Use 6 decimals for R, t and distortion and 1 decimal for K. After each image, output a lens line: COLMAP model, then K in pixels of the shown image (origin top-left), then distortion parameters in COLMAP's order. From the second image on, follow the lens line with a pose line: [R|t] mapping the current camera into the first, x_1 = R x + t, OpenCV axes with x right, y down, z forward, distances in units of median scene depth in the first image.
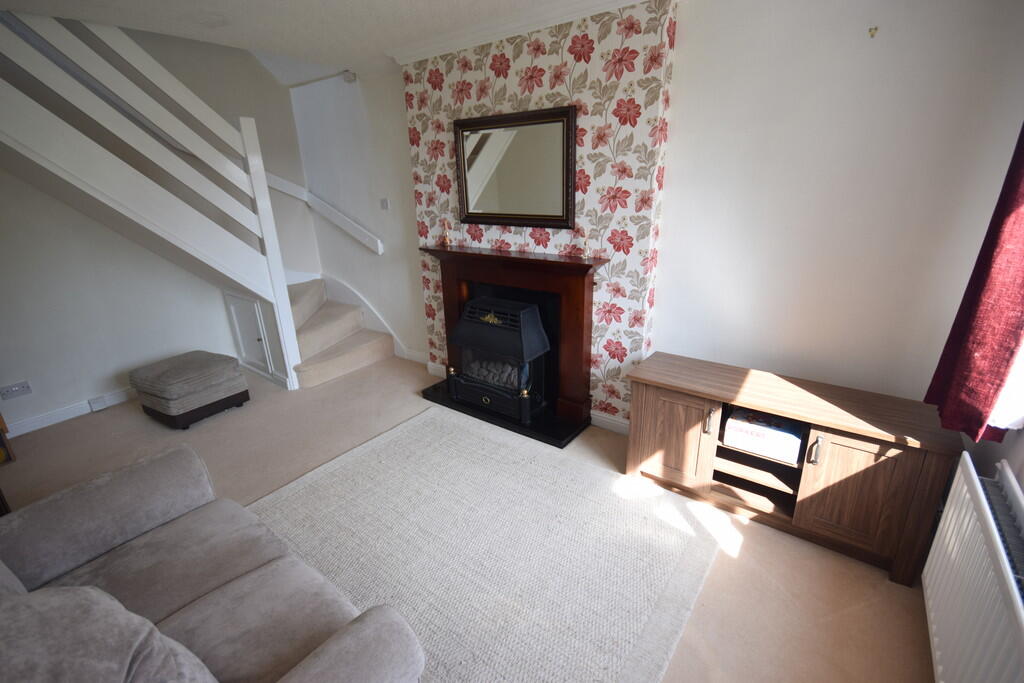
lens RADIAL K [[472.4, 0, 508.0], [0, 472.4, 351.6], [0, 0, 1]] dist [0.002528, 0.001073]
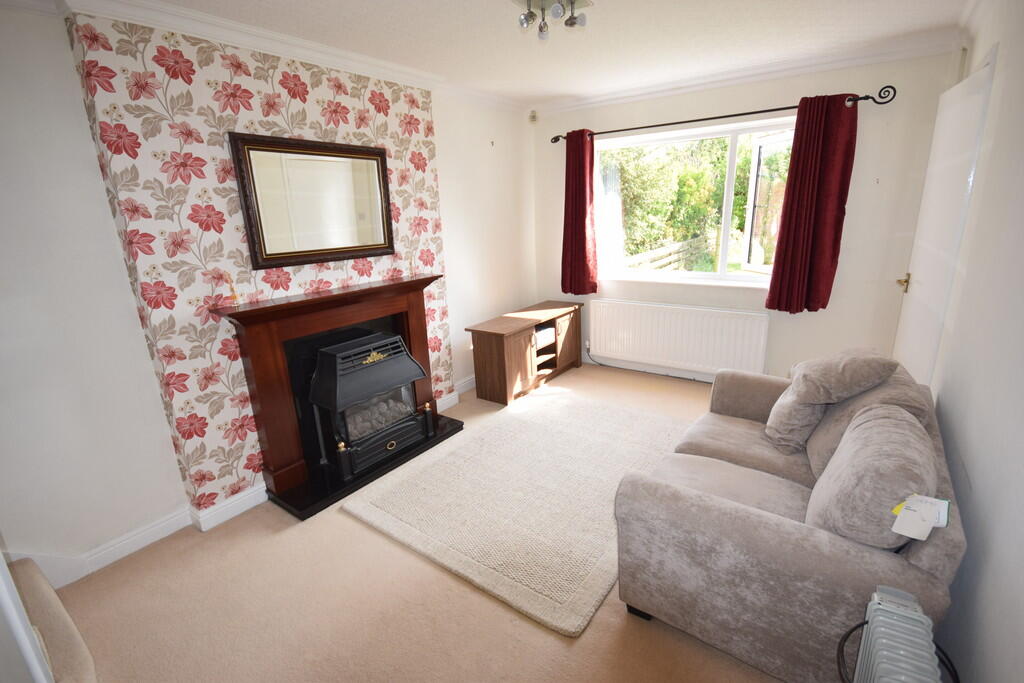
lens RADIAL K [[474.8, 0, 507.4], [0, 474.8, 337.6], [0, 0, 1]] dist [-0.004454, -0.001268]
pose [[-0.042050, -0.239931, 0.969879, -0.985907], [0.368030, 0.898760, 0.238294, -0.243085], [-0.928863, 0.366965, 0.050509, 0.744077]]
